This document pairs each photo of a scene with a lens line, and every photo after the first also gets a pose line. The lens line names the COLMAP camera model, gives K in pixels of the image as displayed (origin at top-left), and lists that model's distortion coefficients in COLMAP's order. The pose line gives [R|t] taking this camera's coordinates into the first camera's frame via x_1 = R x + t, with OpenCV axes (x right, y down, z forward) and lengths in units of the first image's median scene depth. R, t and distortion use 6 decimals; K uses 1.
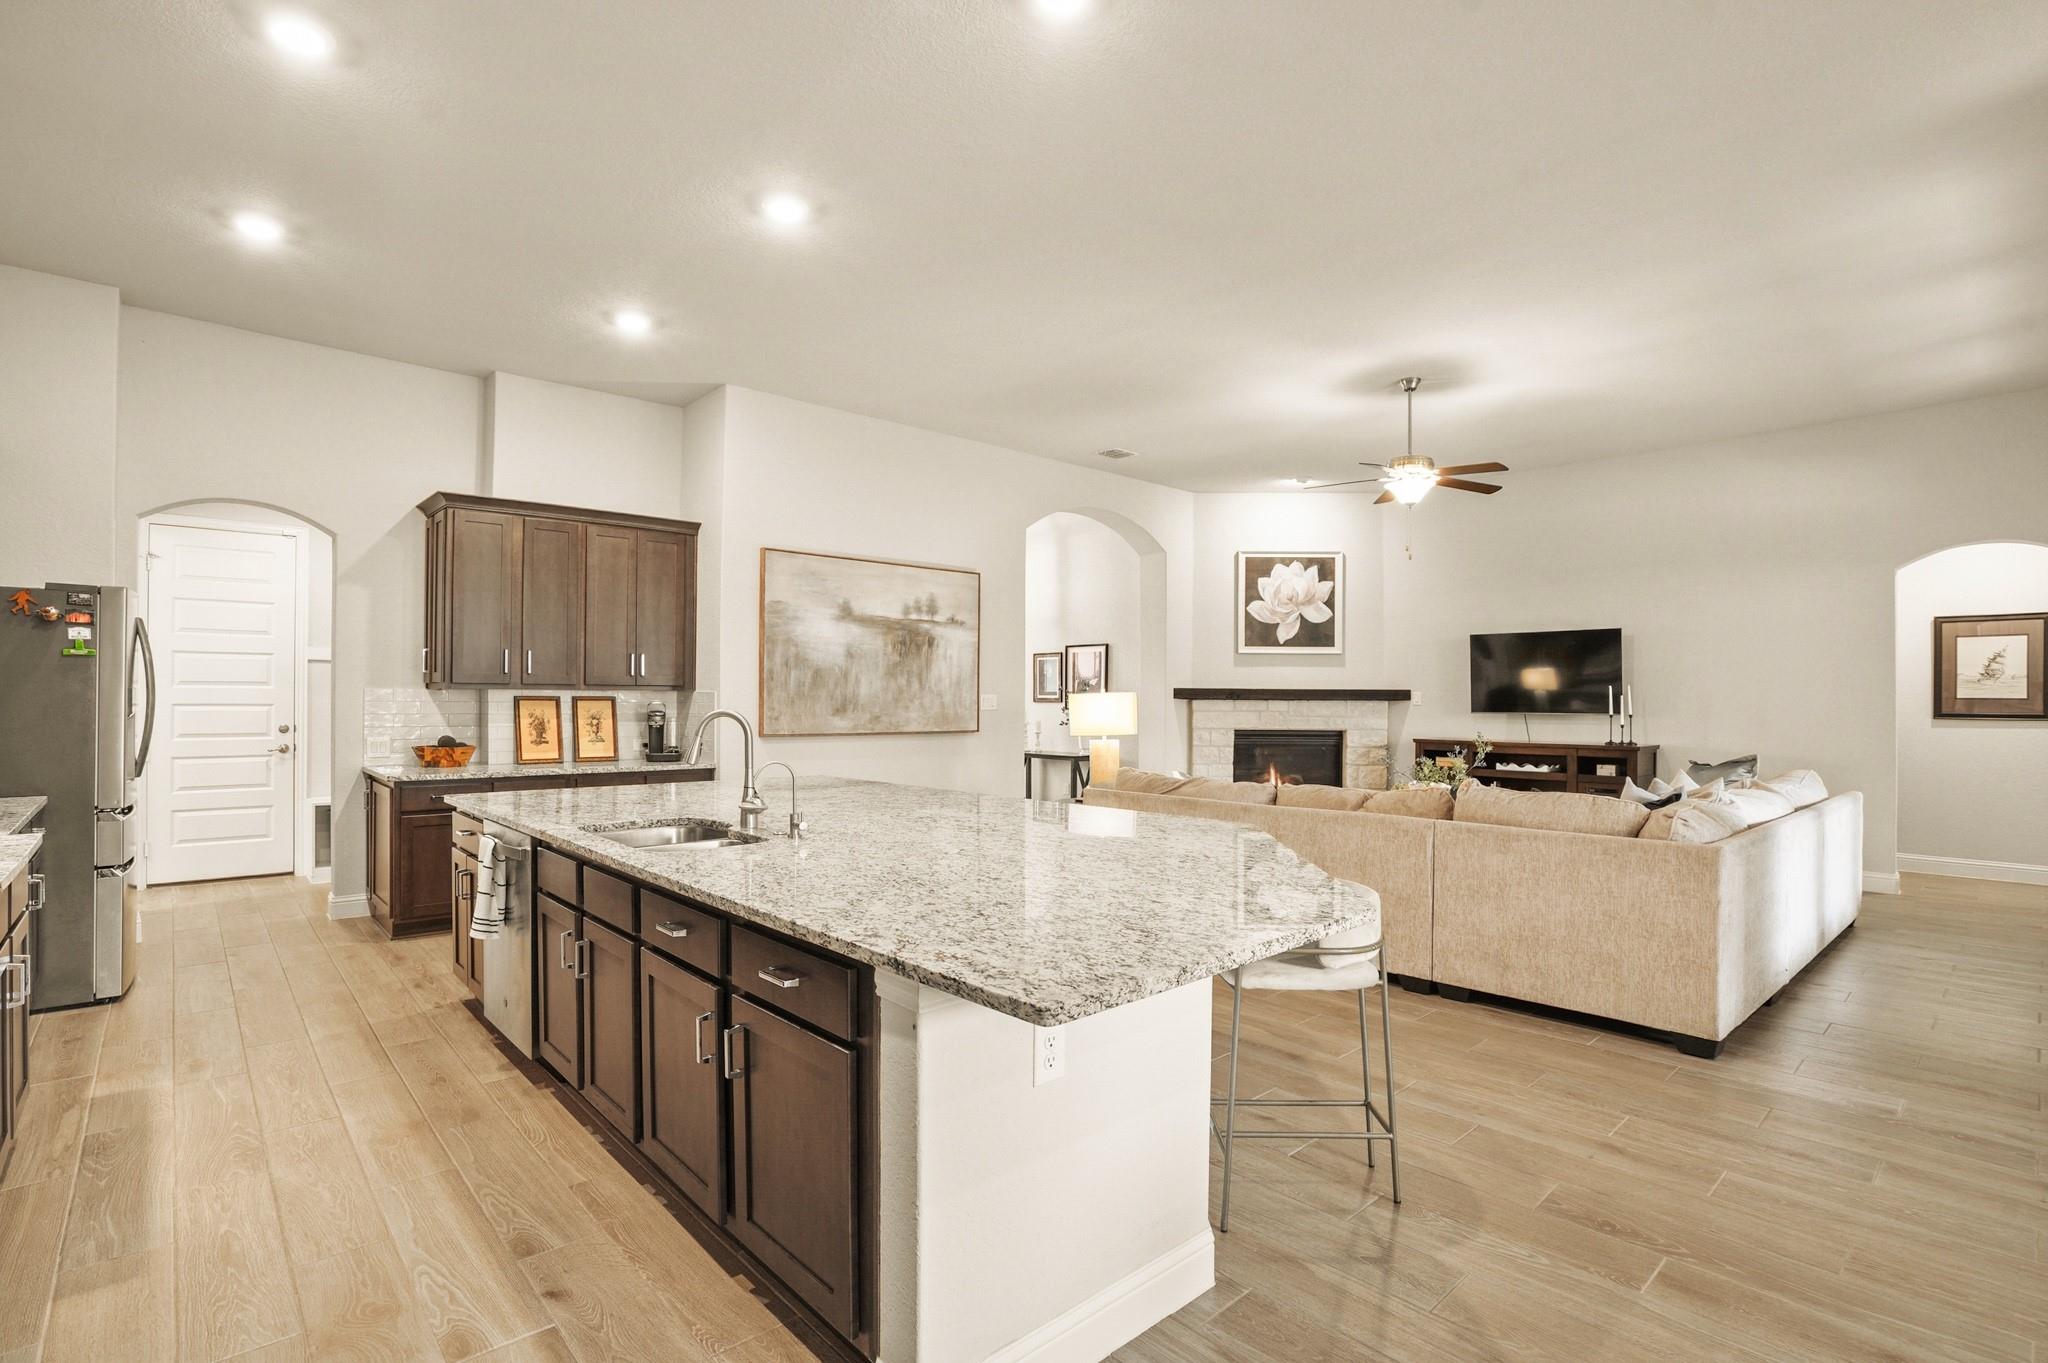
lens RADIAL K [[962.6, 0, 1027.4], [0, 962.6, 696.8], [0, 0, 1]] dist [-0.041015, 0.011698]
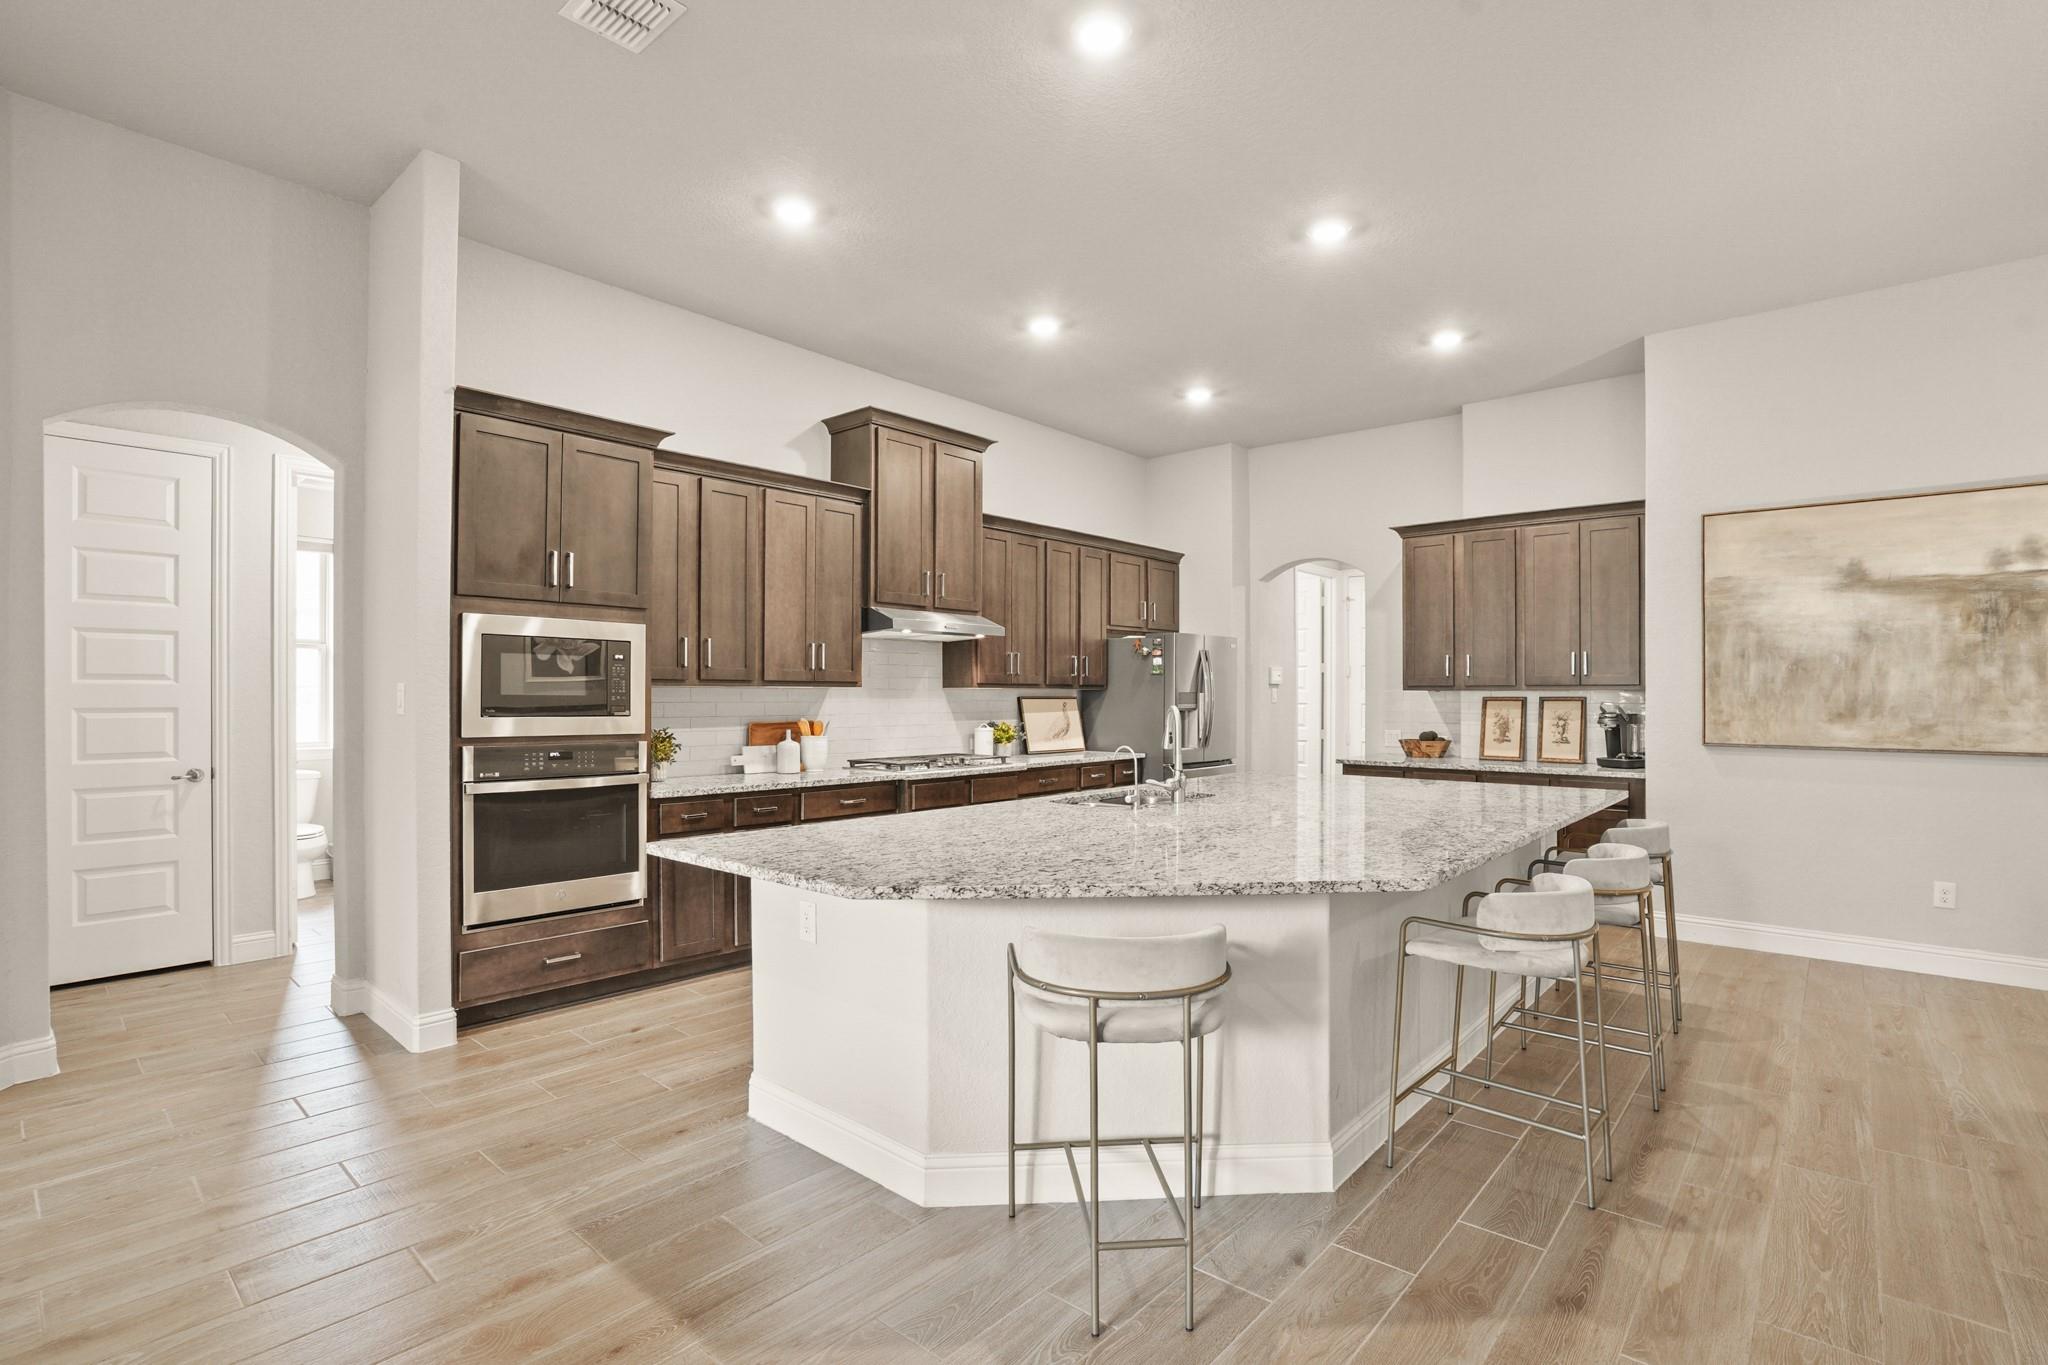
lens RADIAL K [[962.6, 0, 1014.6], [0, 962.6, 688.8], [0, 0, 1]] dist [-0.041015, 0.011698]
pose [[0.117052, -0.010844, -0.993067, 0.403411], [0.000259, 0.999941, -0.010888, 0.001551], [0.993126, 0.001017, 0.117047, 0.288251]]
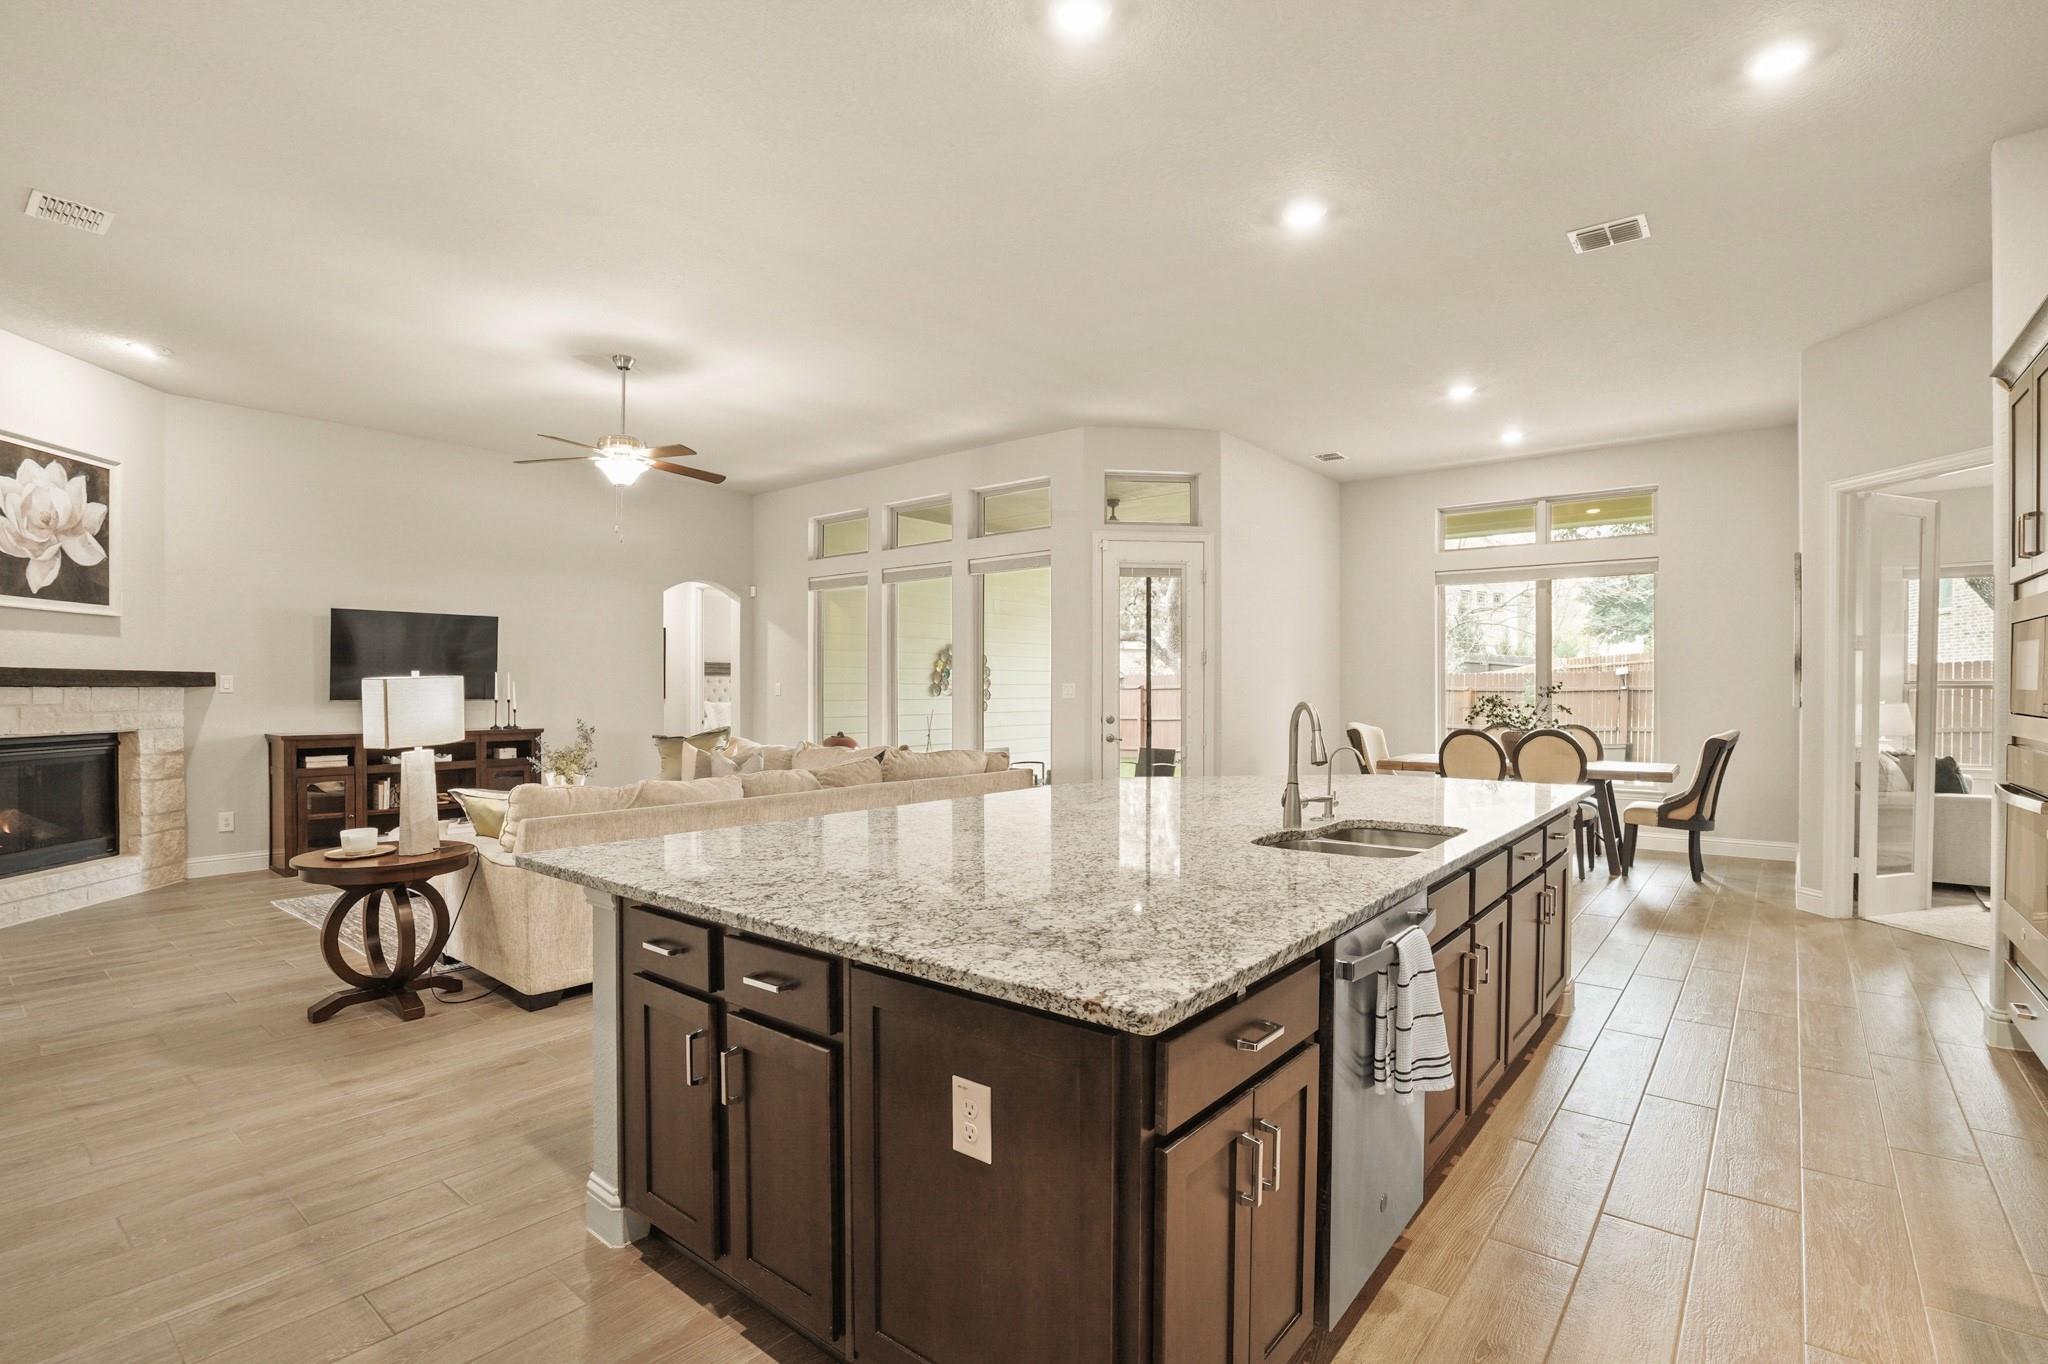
lens RADIAL K [[962.6, 0, 1008.9], [0, 962.6, 690.9], [0, 0, 1]] dist [-0.041015, 0.011698]
pose [[-0.149910, -0.009332, 0.988656, -0.532596], [-0.003744, 0.999954, 0.008871, -0.001925], [-0.988693, -0.002372, -0.149938, 0.637967]]
